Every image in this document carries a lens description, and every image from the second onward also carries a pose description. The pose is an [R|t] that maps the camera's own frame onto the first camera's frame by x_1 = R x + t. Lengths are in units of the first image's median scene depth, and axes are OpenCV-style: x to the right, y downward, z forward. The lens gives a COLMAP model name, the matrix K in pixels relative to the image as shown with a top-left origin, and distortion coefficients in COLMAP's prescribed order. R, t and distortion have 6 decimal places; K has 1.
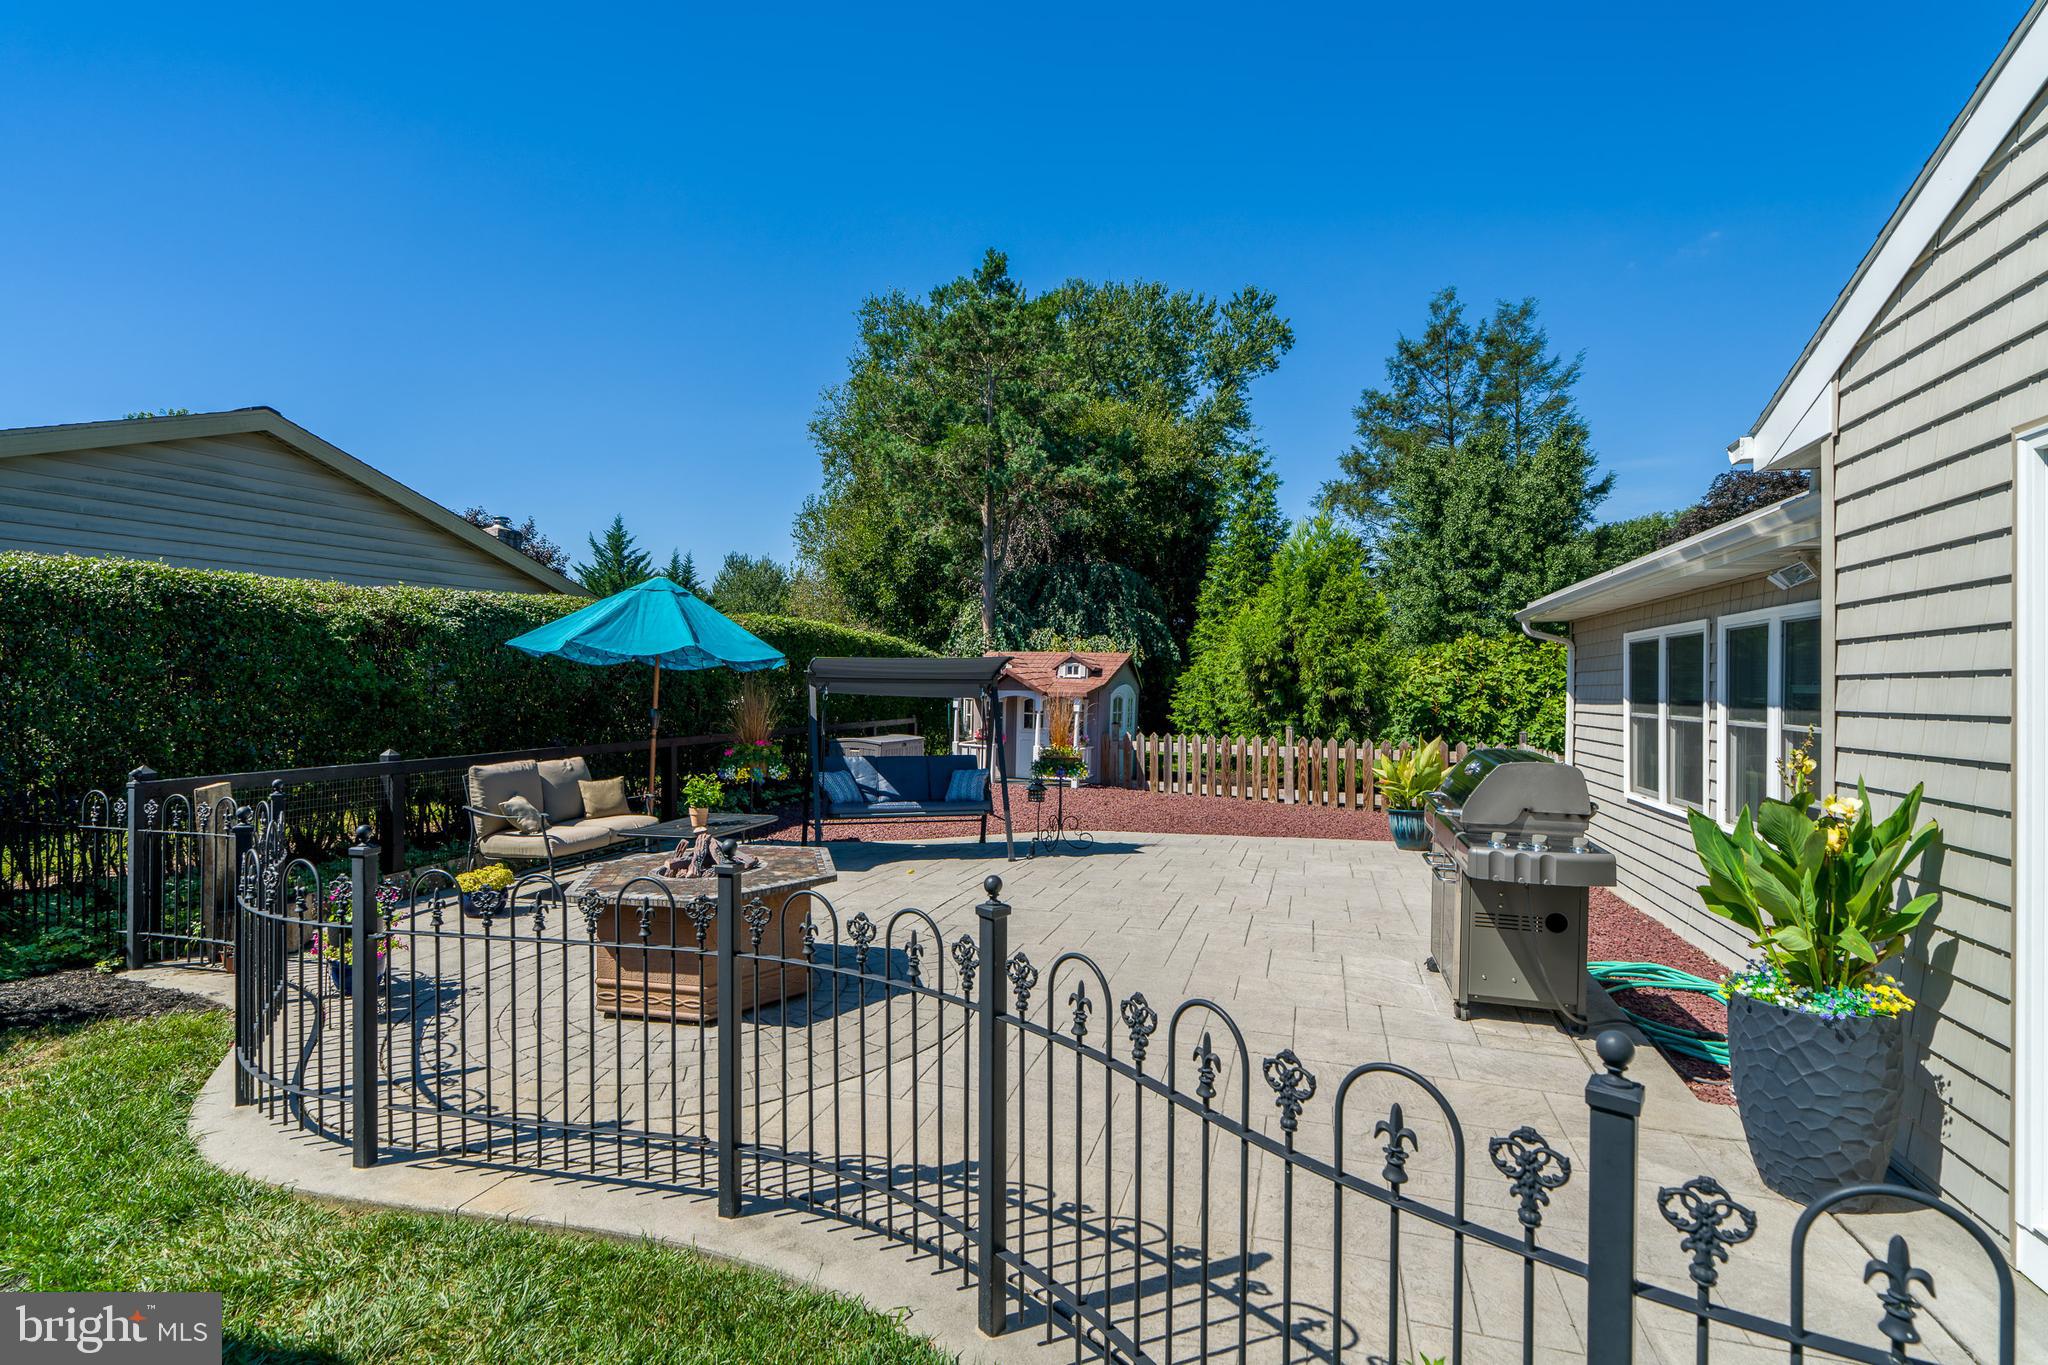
lens RADIAL K [[914.0, 0, 1028.7], [0, 914.0, 707.7], [0, 0, 1]] dist [-0.000081, 0.000784]
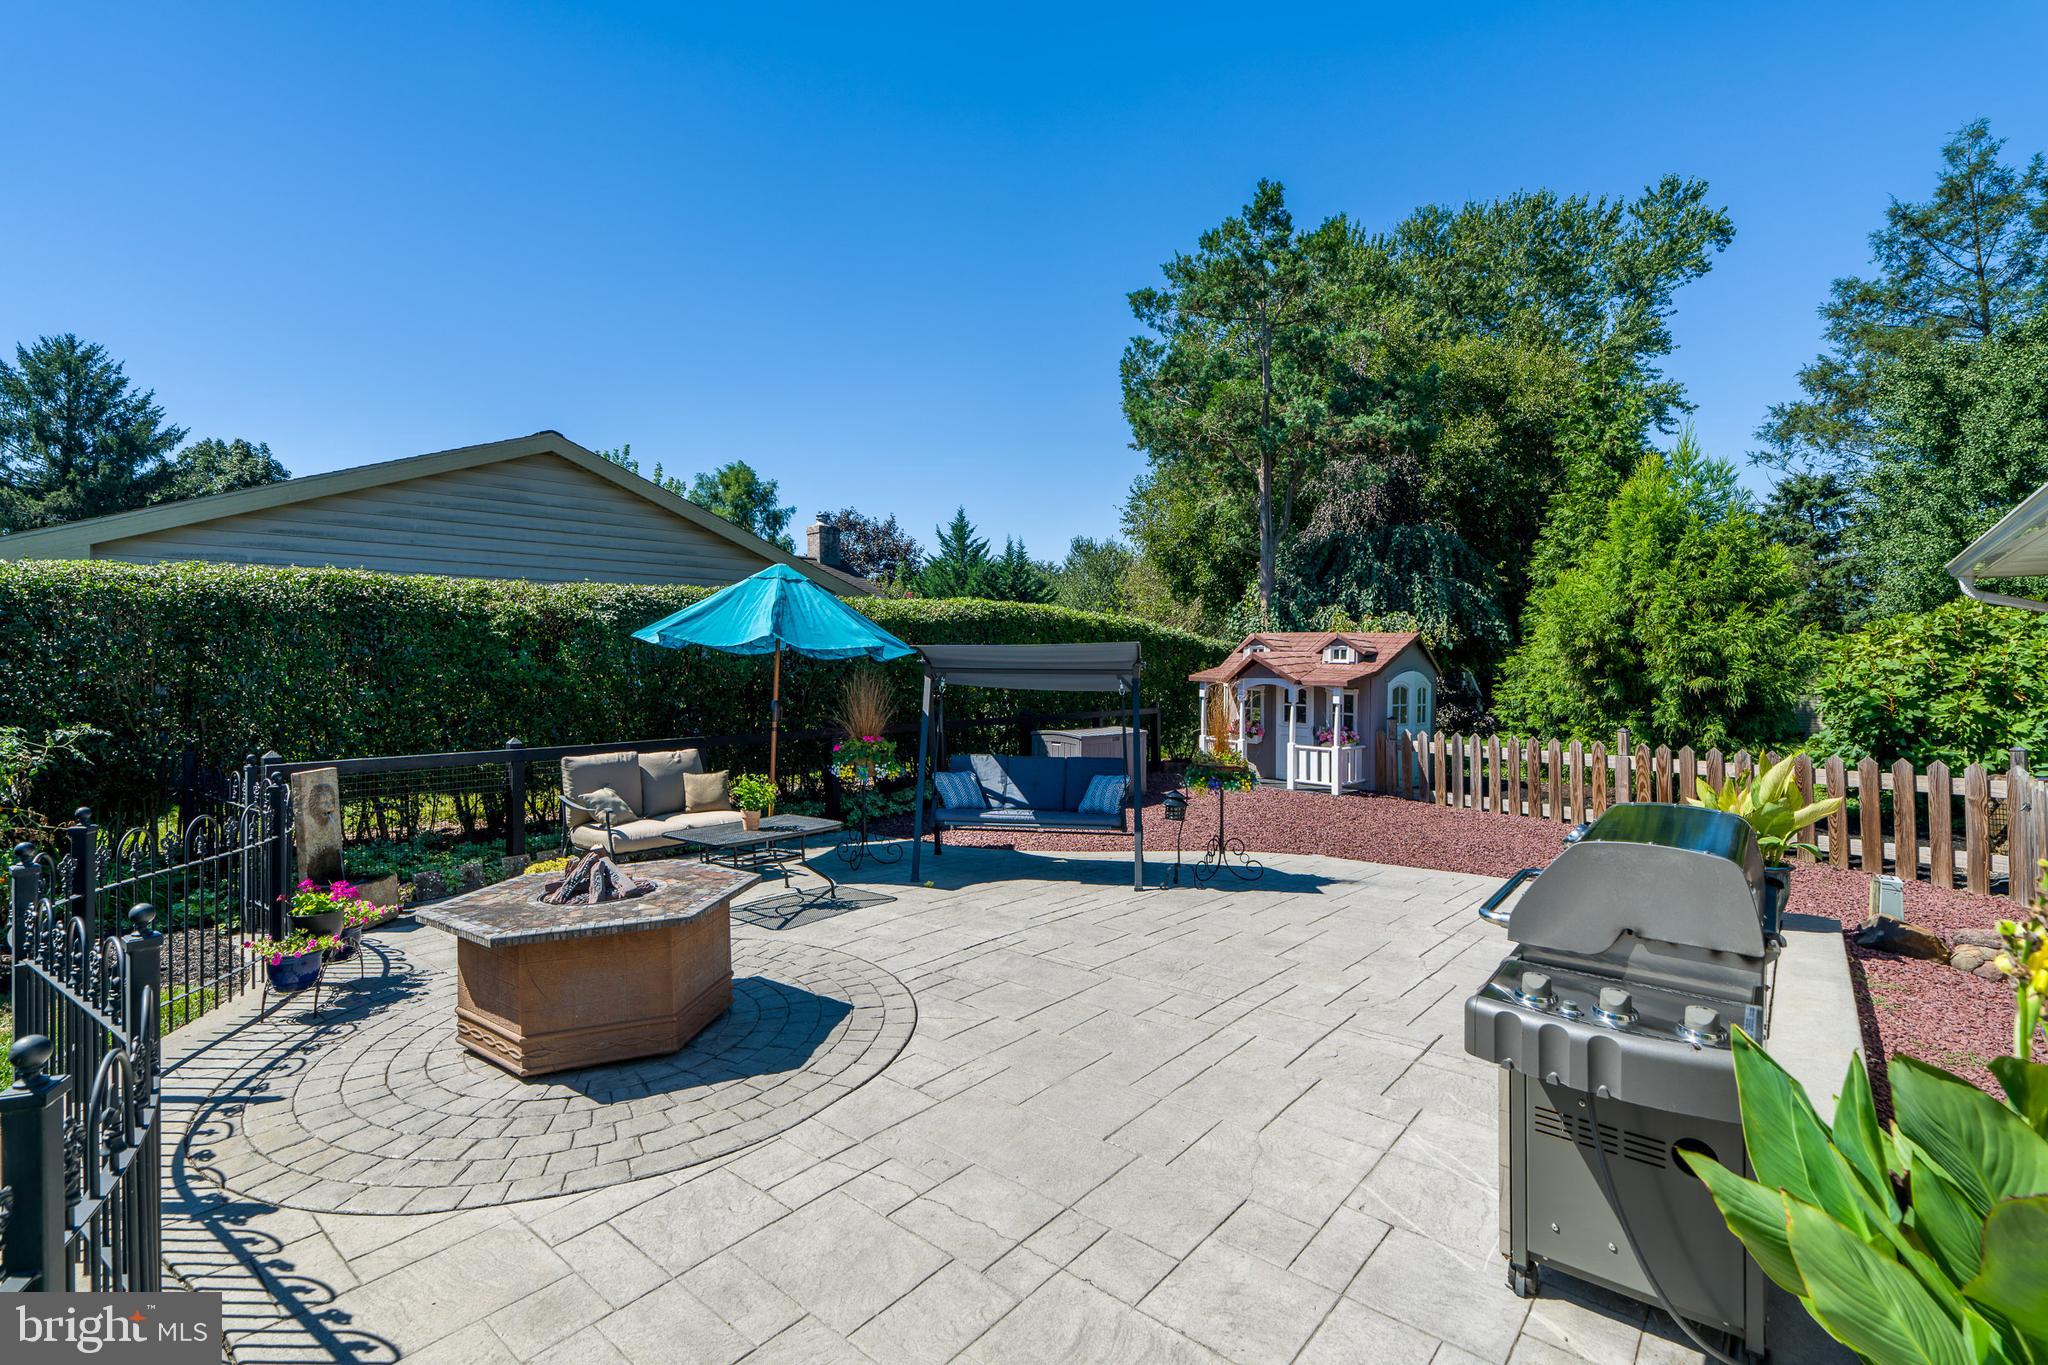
lens RADIAL K [[942.3, 0, 1021.6], [0, 942.3, 674.4], [0, 0, 1]] dist [-0.003411, 0.000839]
pose [[0.926978, 0.002882, -0.375104, 0.096167], [-0.009188, 0.999845, -0.015023, -0.006388], [0.375003, 0.017373, 0.926861, 0.080783]]
